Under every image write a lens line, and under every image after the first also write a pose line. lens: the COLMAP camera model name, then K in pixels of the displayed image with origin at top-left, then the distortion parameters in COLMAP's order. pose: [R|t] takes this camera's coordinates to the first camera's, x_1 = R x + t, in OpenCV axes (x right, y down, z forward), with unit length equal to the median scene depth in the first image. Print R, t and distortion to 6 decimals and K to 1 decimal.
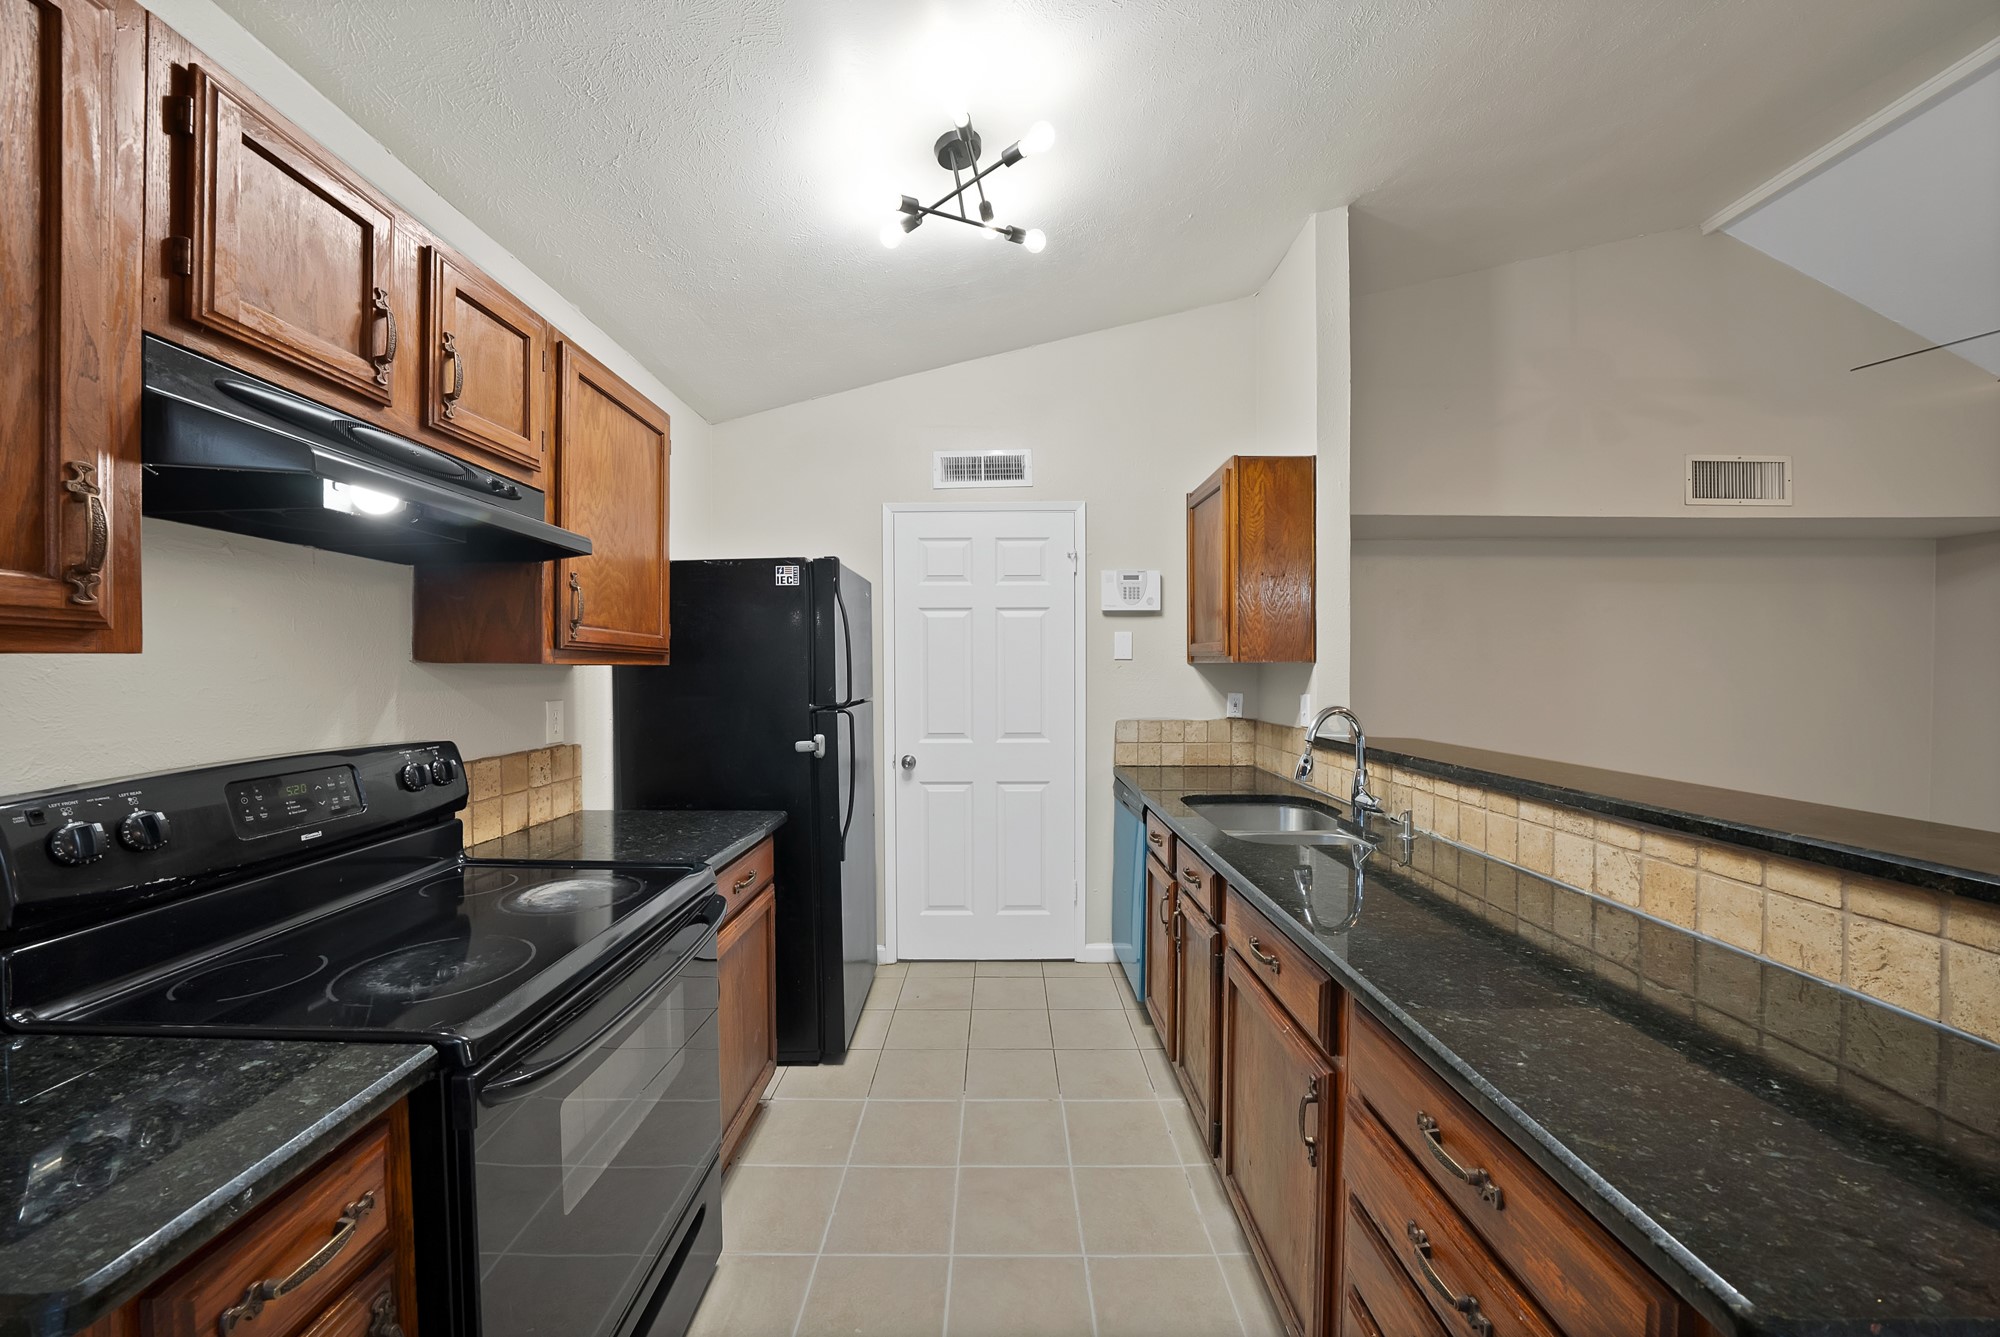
lens RADIAL K [[720.5, 0, 1000.4], [0, 720.5, 672.9], [0, 0, 1]] dist [-0.037447, 0.000017]
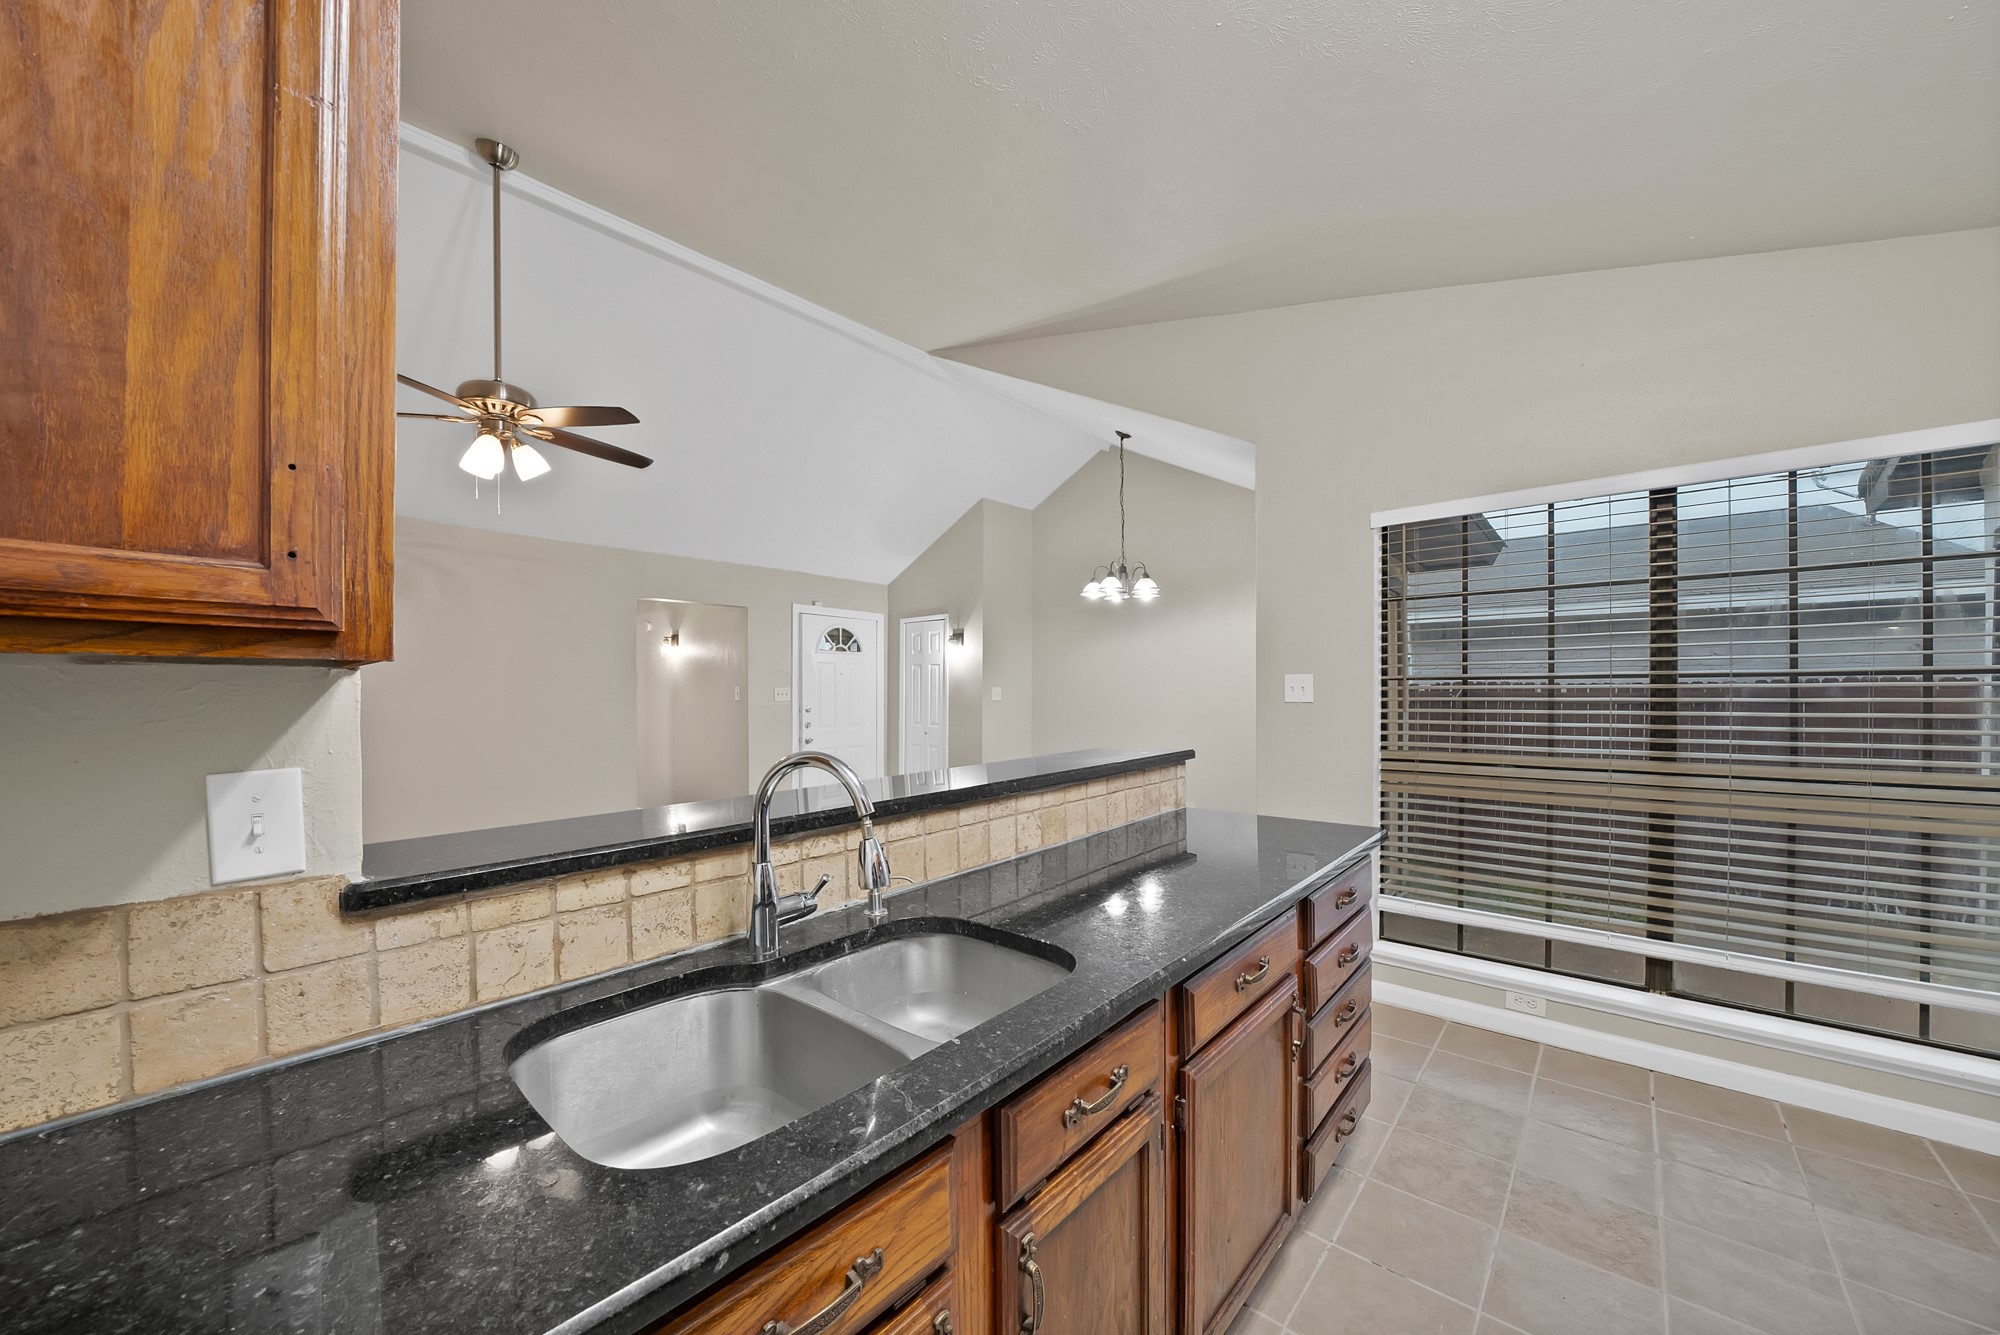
lens RADIAL K [[702.4, 0, 1016.2], [0, 702.4, 693.4], [0, 0, 1]] dist [-0.022322, 0.000264]
pose [[-0.743999, 0.001189, 0.668180, -0.026846], [0.015671, 0.999754, 0.015670, -0.007611], [-0.667997, 0.022129, -0.743835, 1.711846]]
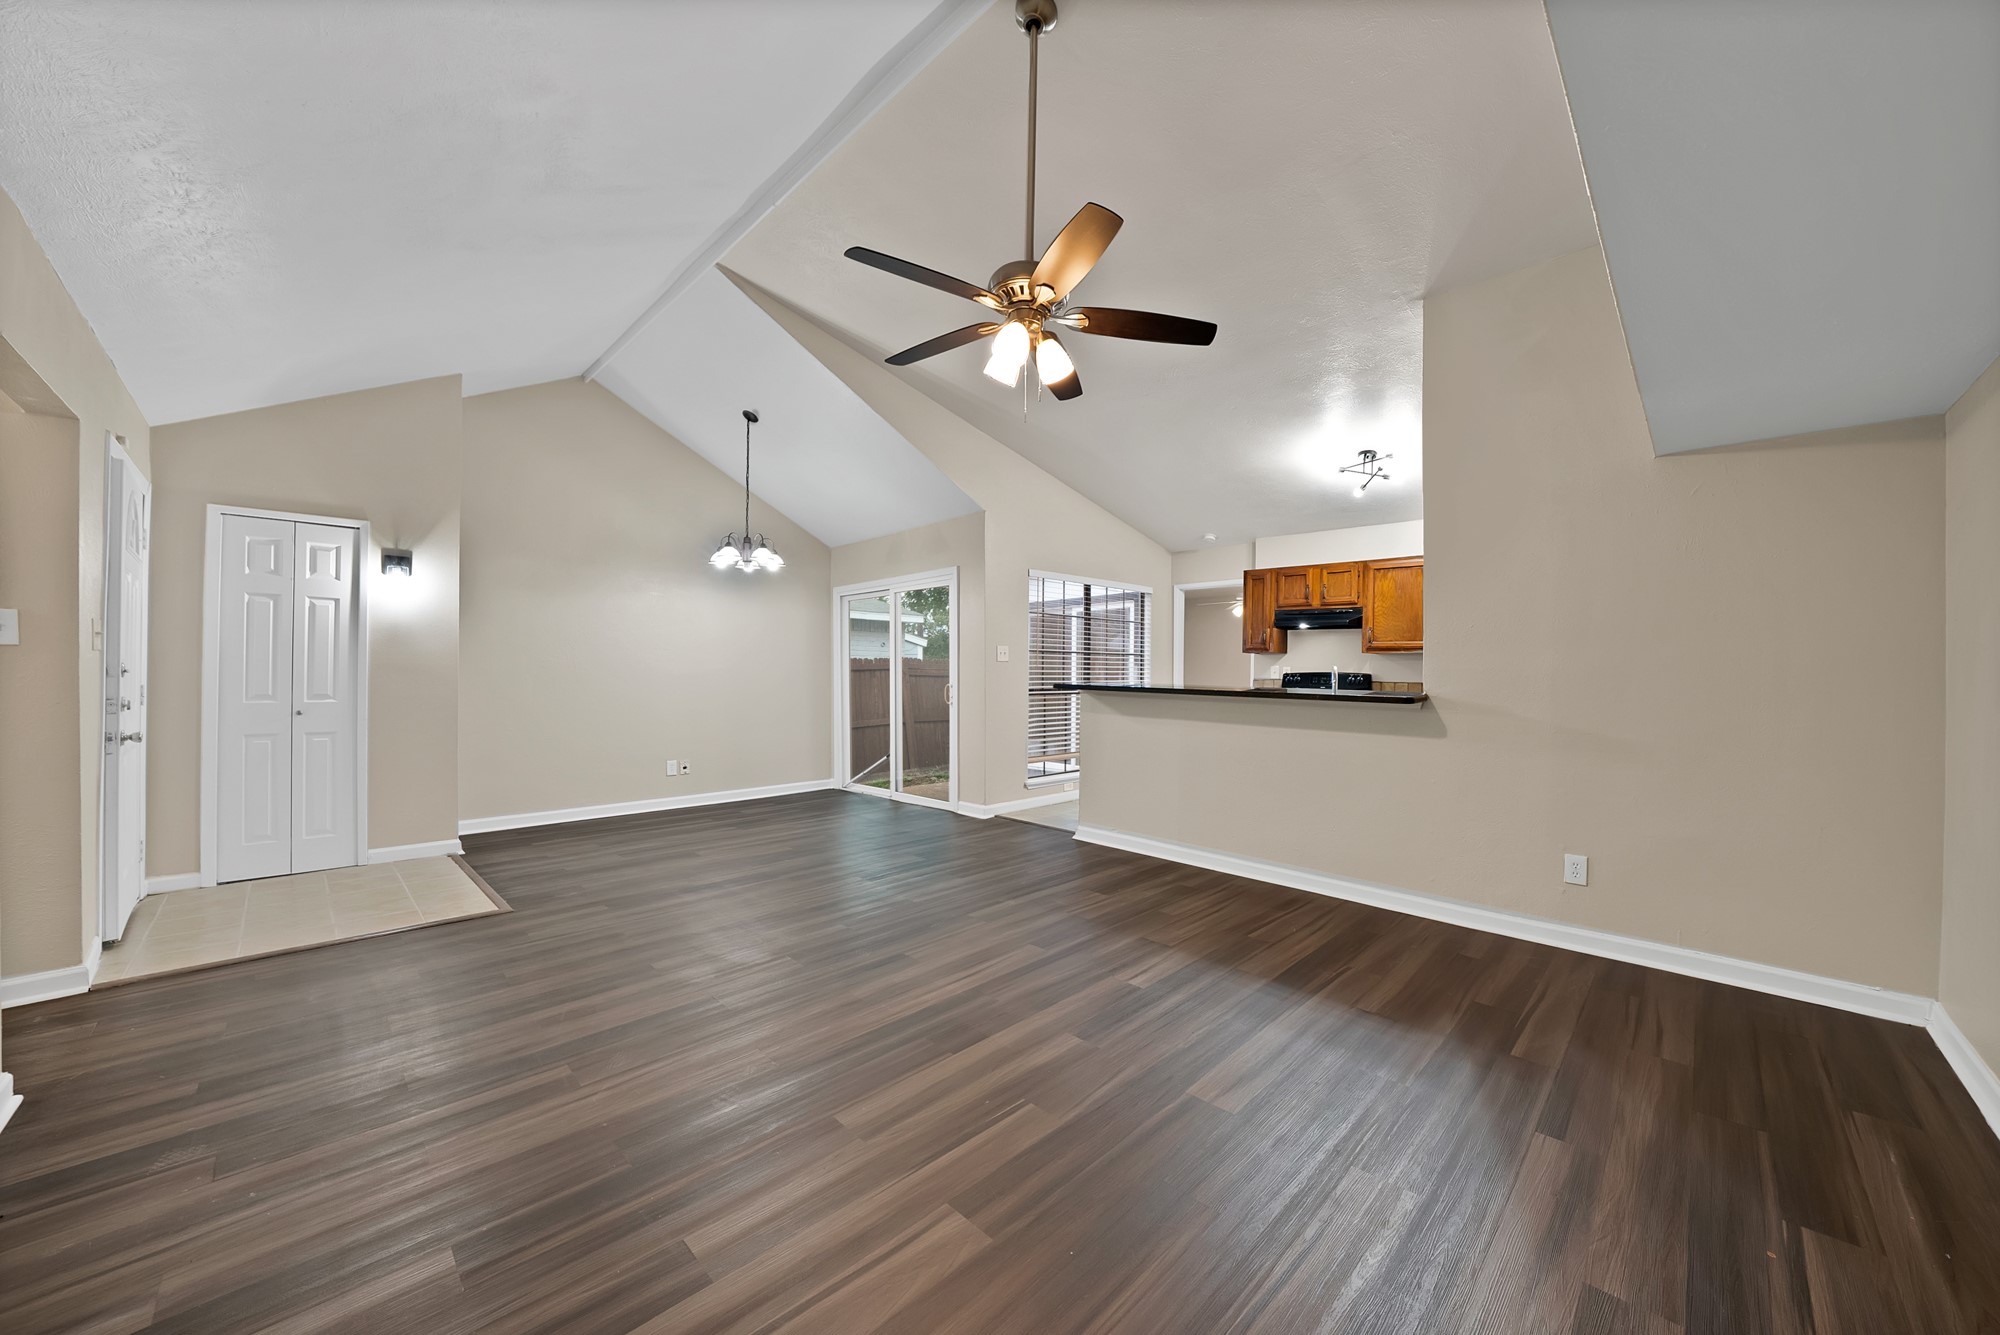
lens RADIAL K [[720.9, 0, 1012.3], [0, 720.9, 677.8], [0, 0, 1]] dist [-0.011613, 0.000267]
pose [[-0.695460, 0.000760, -0.718565, 3.411081], [-0.017340, 0.999690, 0.017840, 0.081740], [0.718356, 0.024867, -0.695231, 2.347989]]
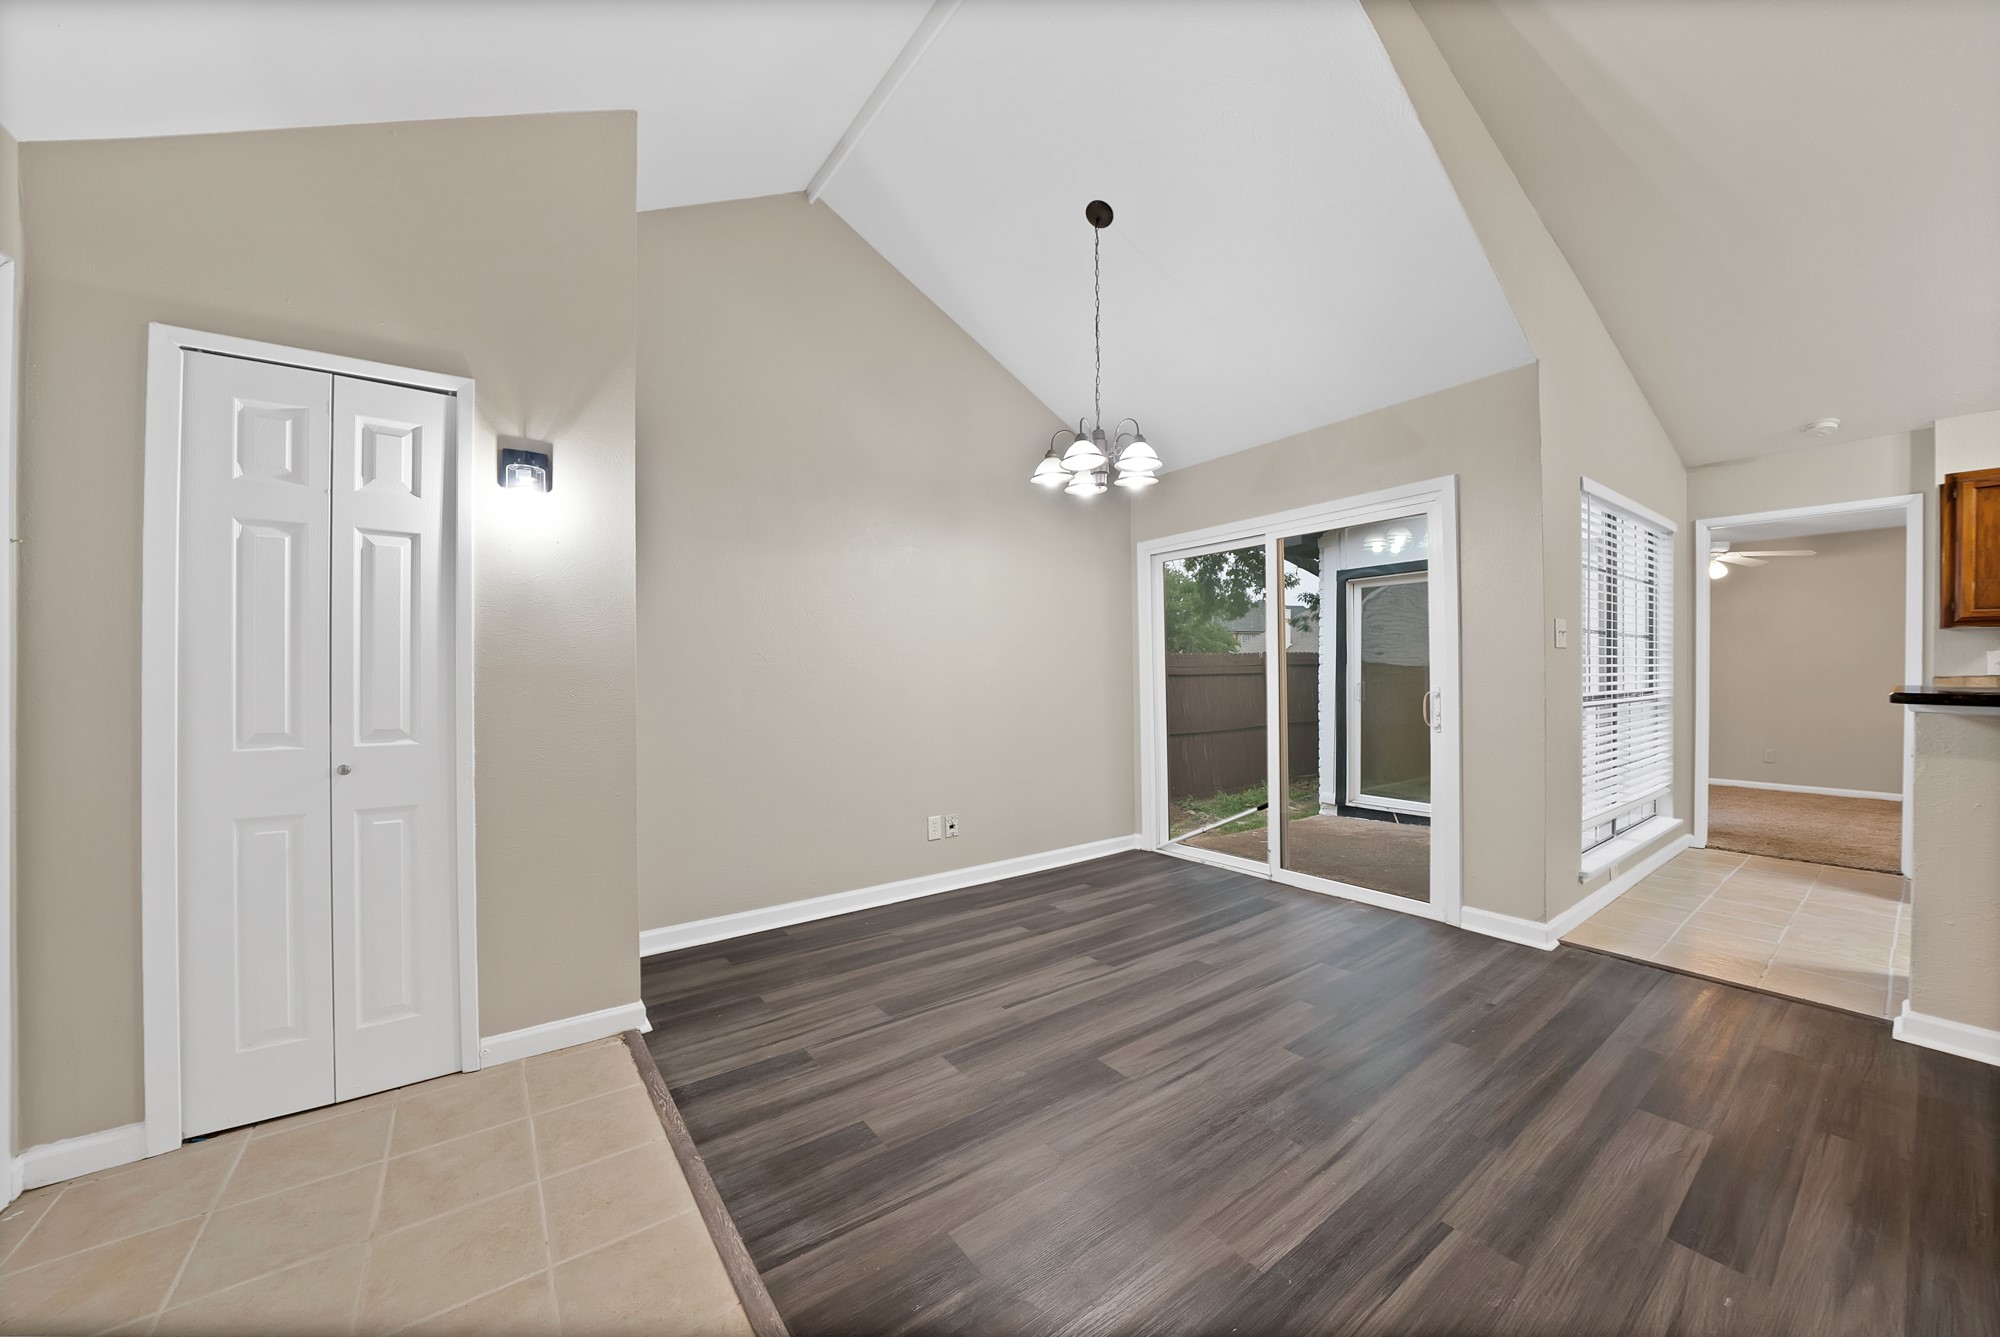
lens RADIAL K [[719.1, 0, 993.4], [0, 719.1, 674.2], [0, 0, 1]] dist [-0.012729, 0.000052]
pose [[-0.799615, 0.007764, -0.600462, 3.180289], [-0.003753, 0.999832, 0.017926, 0.107552], [0.600501, 0.016587, -0.799452, 0.287876]]
